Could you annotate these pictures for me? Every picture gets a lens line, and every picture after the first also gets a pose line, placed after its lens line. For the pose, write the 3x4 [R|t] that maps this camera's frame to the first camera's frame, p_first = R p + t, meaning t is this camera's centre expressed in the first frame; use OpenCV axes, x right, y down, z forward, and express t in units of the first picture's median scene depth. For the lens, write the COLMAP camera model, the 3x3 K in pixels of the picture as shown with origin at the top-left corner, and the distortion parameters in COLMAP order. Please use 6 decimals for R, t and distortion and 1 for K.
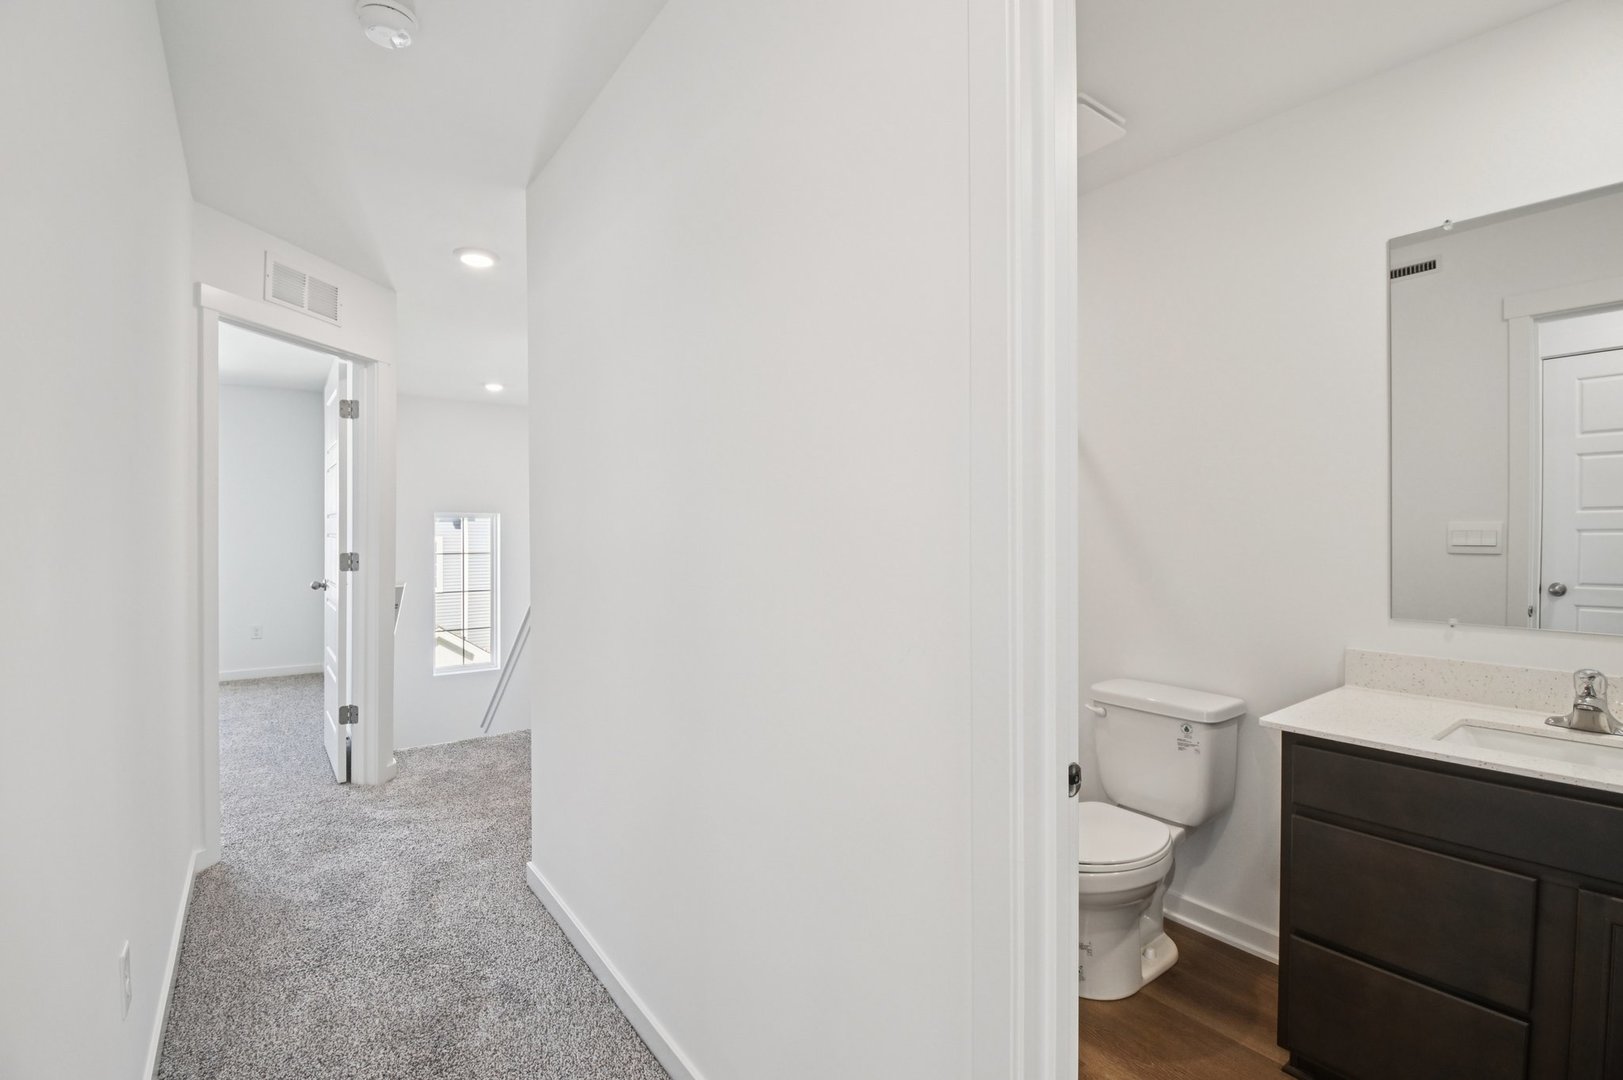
lens RADIAL K [[736.4, 0, 817.3], [0, 736.4, 537.5], [0, 0, 1]] dist [0.032644, -0.029472]
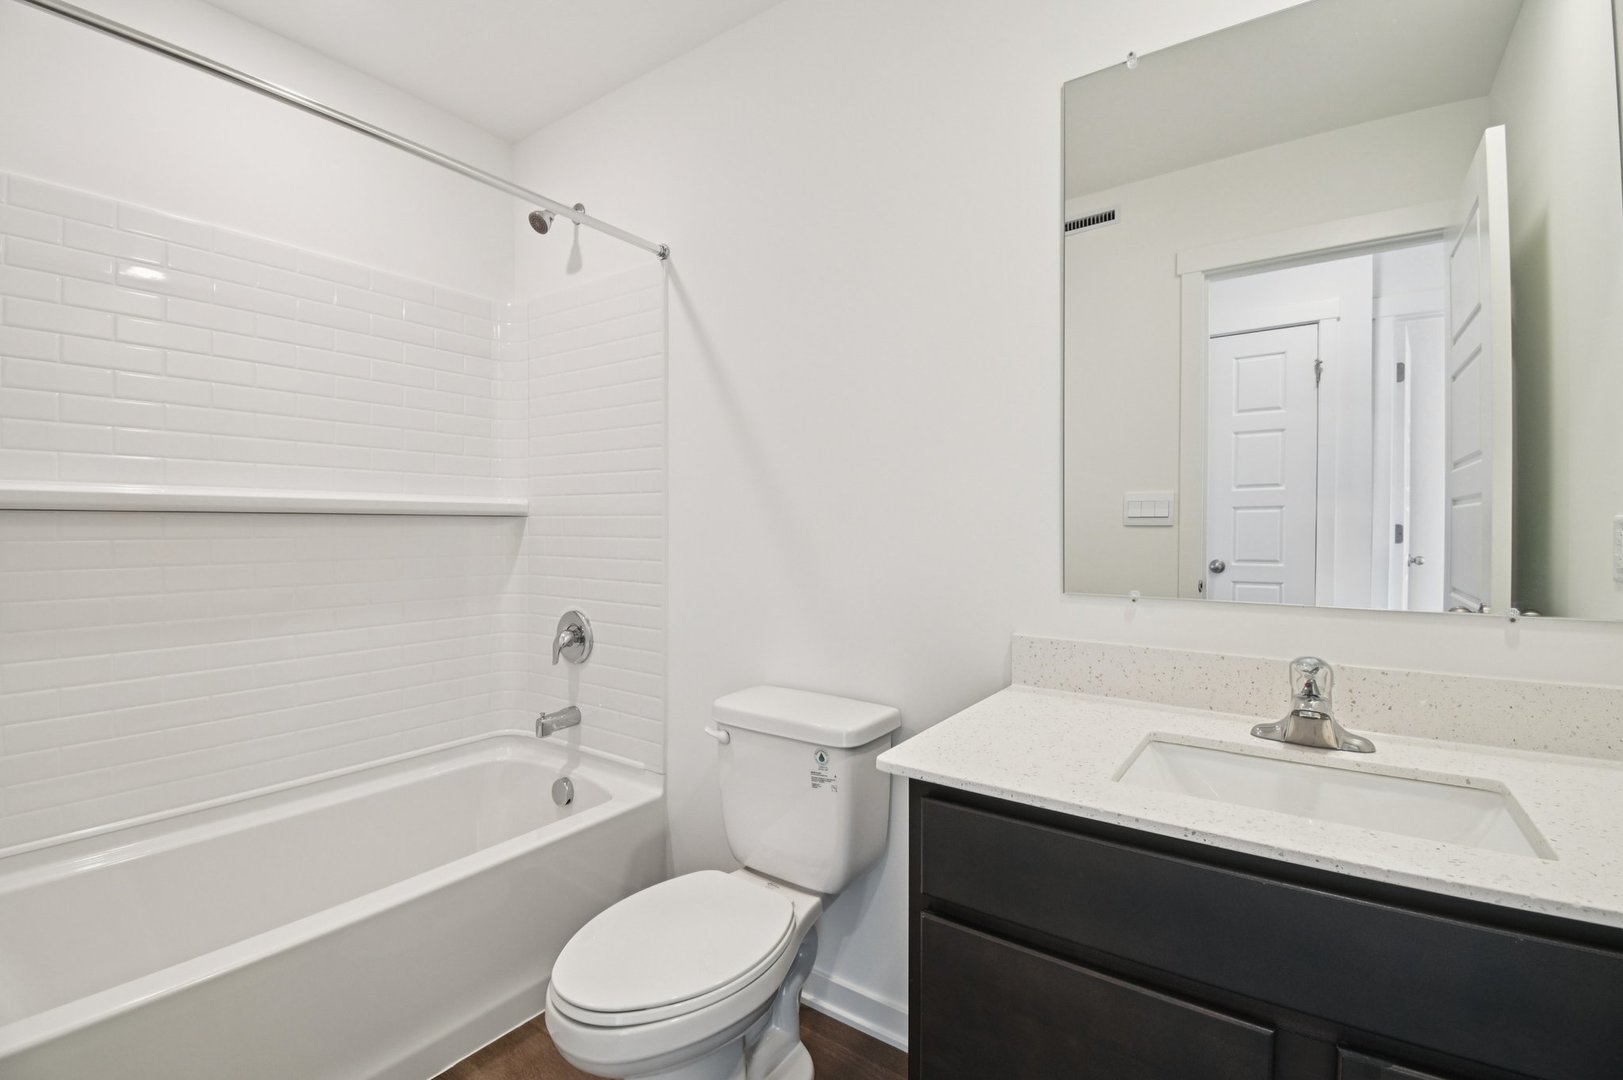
lens RADIAL K [[720.8, 0, 809.9], [0, 720.8, 533.1], [0, 0, 1]] dist [0.047321, -0.044994]
pose [[0.955129, 0.001585, 0.296186, 0.295183], [-0.000456, 0.999992, -0.003879, 0.048956], [-0.296190, 0.003569, 0.955122, 0.358689]]
